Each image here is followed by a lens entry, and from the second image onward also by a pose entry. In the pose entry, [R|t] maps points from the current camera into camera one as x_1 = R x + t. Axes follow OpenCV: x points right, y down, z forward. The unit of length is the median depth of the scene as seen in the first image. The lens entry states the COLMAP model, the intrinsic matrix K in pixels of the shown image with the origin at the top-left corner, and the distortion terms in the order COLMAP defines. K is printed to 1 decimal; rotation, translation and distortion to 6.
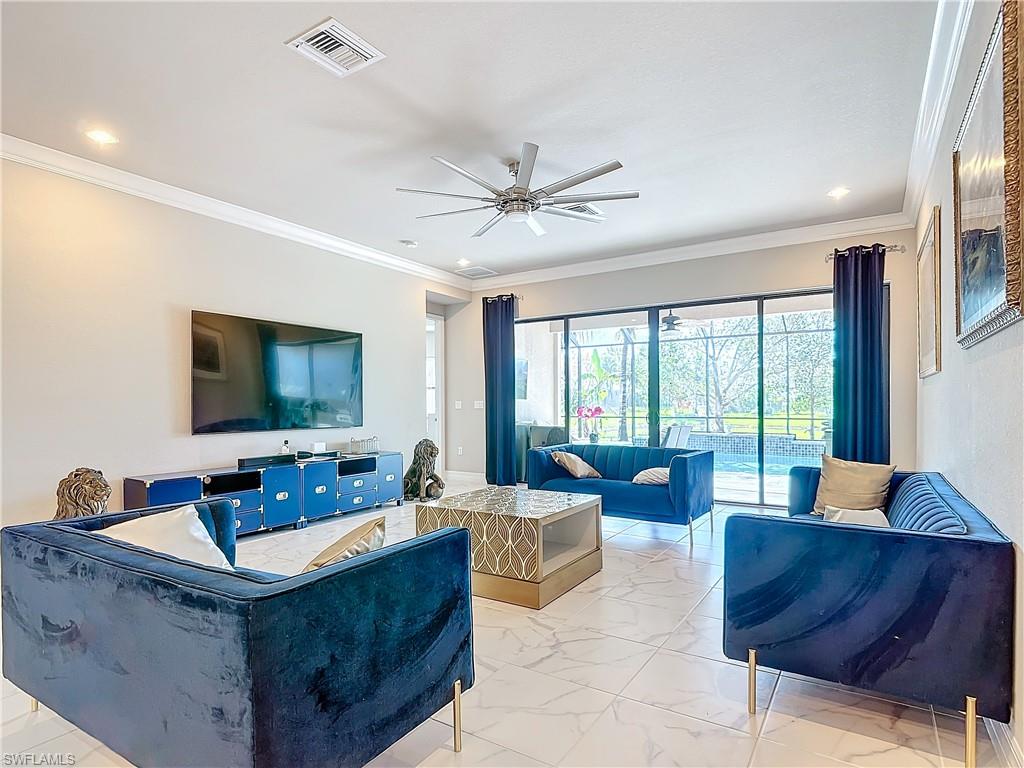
lens RADIAL K [[550.9, 0, 513.2], [0, 550.9, 399.4], [0, 0, 1]] dist [0.002295, -0.018440]
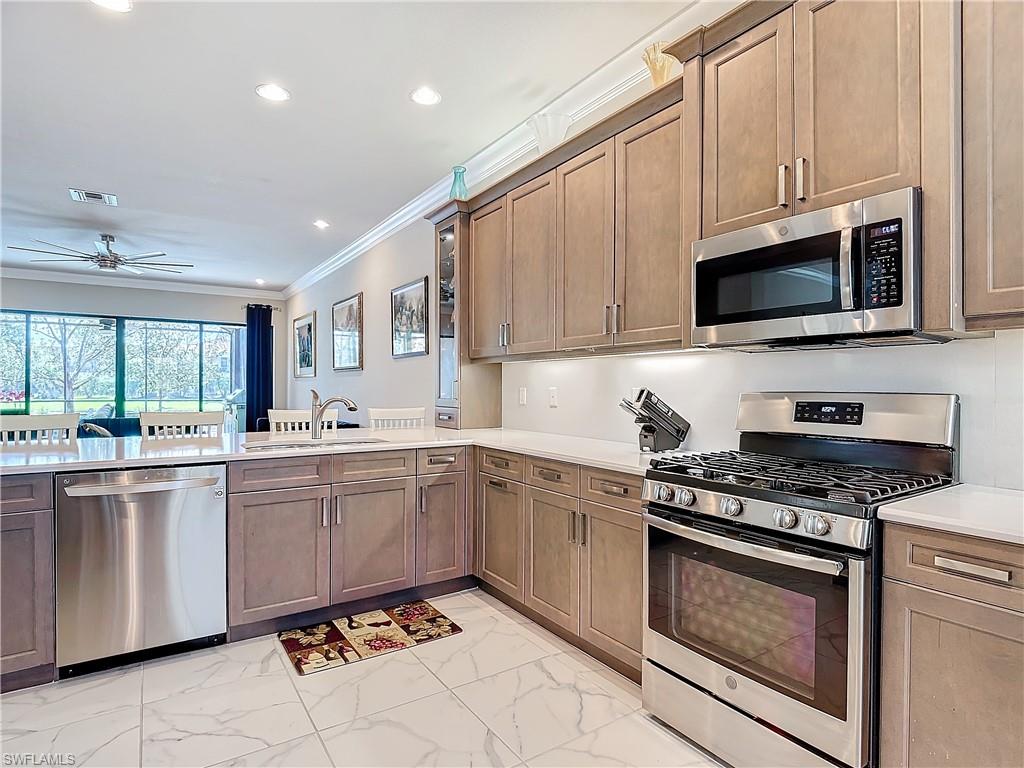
lens RADIAL K [[546.9, 0, 512.0], [0, 546.9, 384.0], [0, 0, 1]] dist [0.025651, -0.042073]
pose [[0.397111, 0.013187, 0.917676, -0.585385], [-0.013717, 0.999870, -0.008432, -0.002298], [-0.917668, -0.009239, 0.397240, -0.424342]]
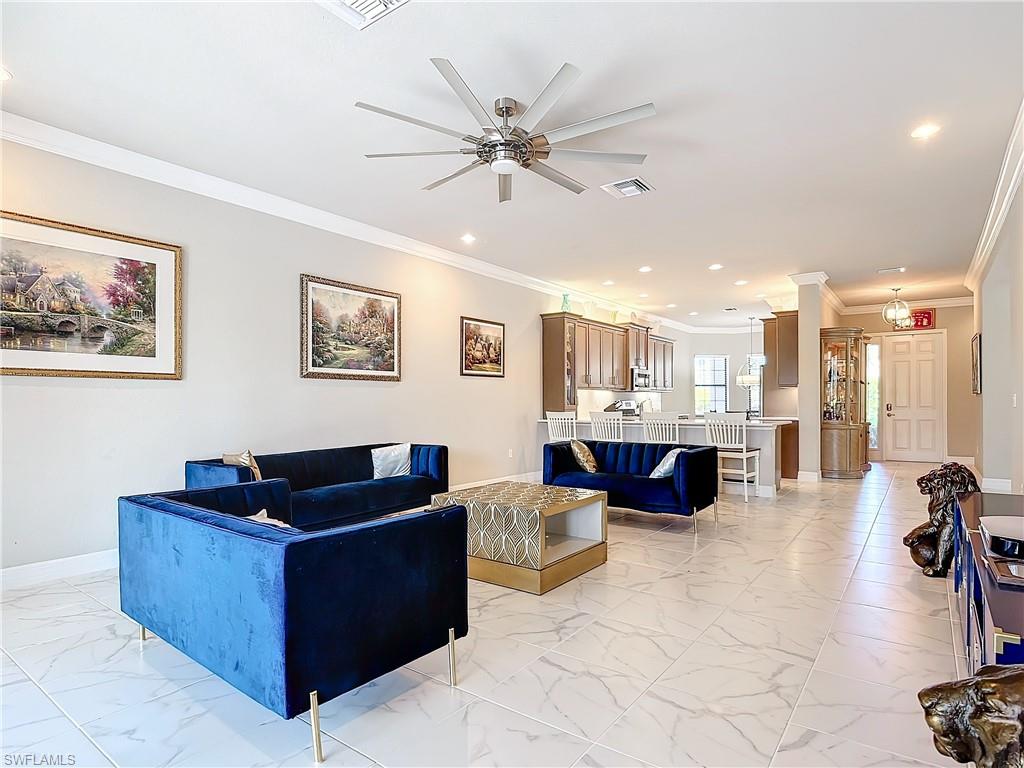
lens RADIAL K [[546.9, 0, 512.0], [0, 546.9, 384.0], [0, 0, 1]] dist [0.025651, -0.042073]
pose [[-0.998113, 0.015021, 0.059536, -0.019818], [0.012604, 0.999089, -0.040772, 0.009124], [-0.060094, -0.039945, -0.997393, 1.074630]]
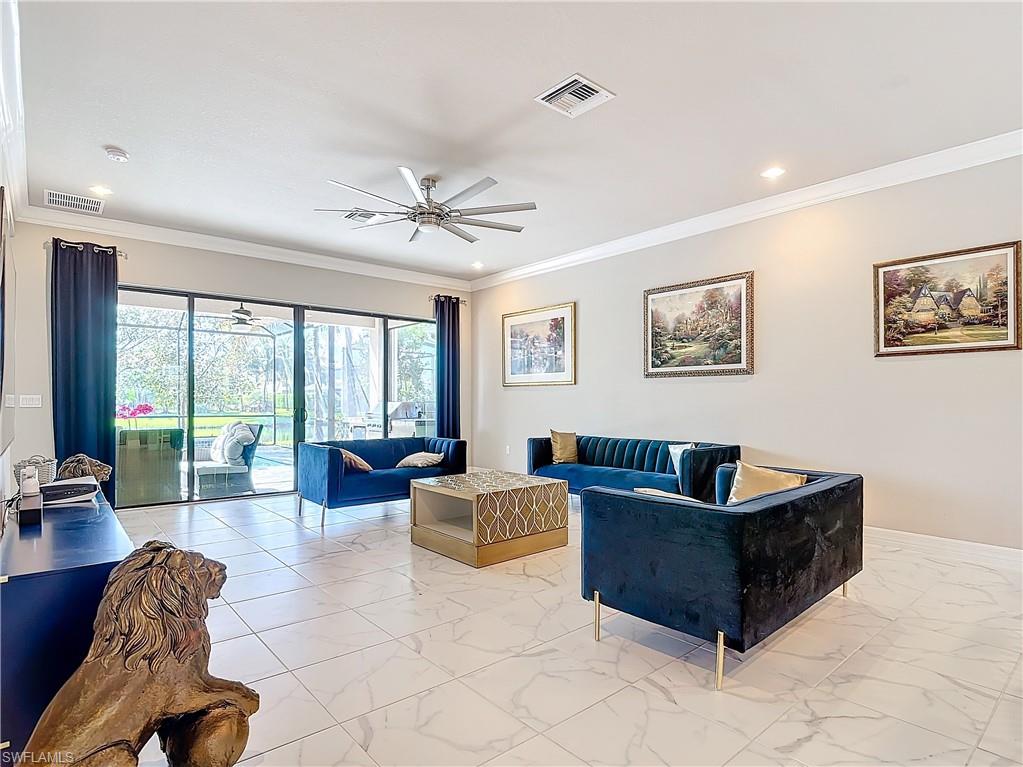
lens RADIAL K [[550.4, 0, 512.7], [0, 550.4, 398.9], [0, 0, 1]] dist [0.002295, -0.018440]
pose [[0.284156, 0.011184, 0.958713, -0.598250], [-0.011234, 0.999902, -0.008335, 0.010593], [-0.958712, -0.008402, 0.284254, 0.312819]]
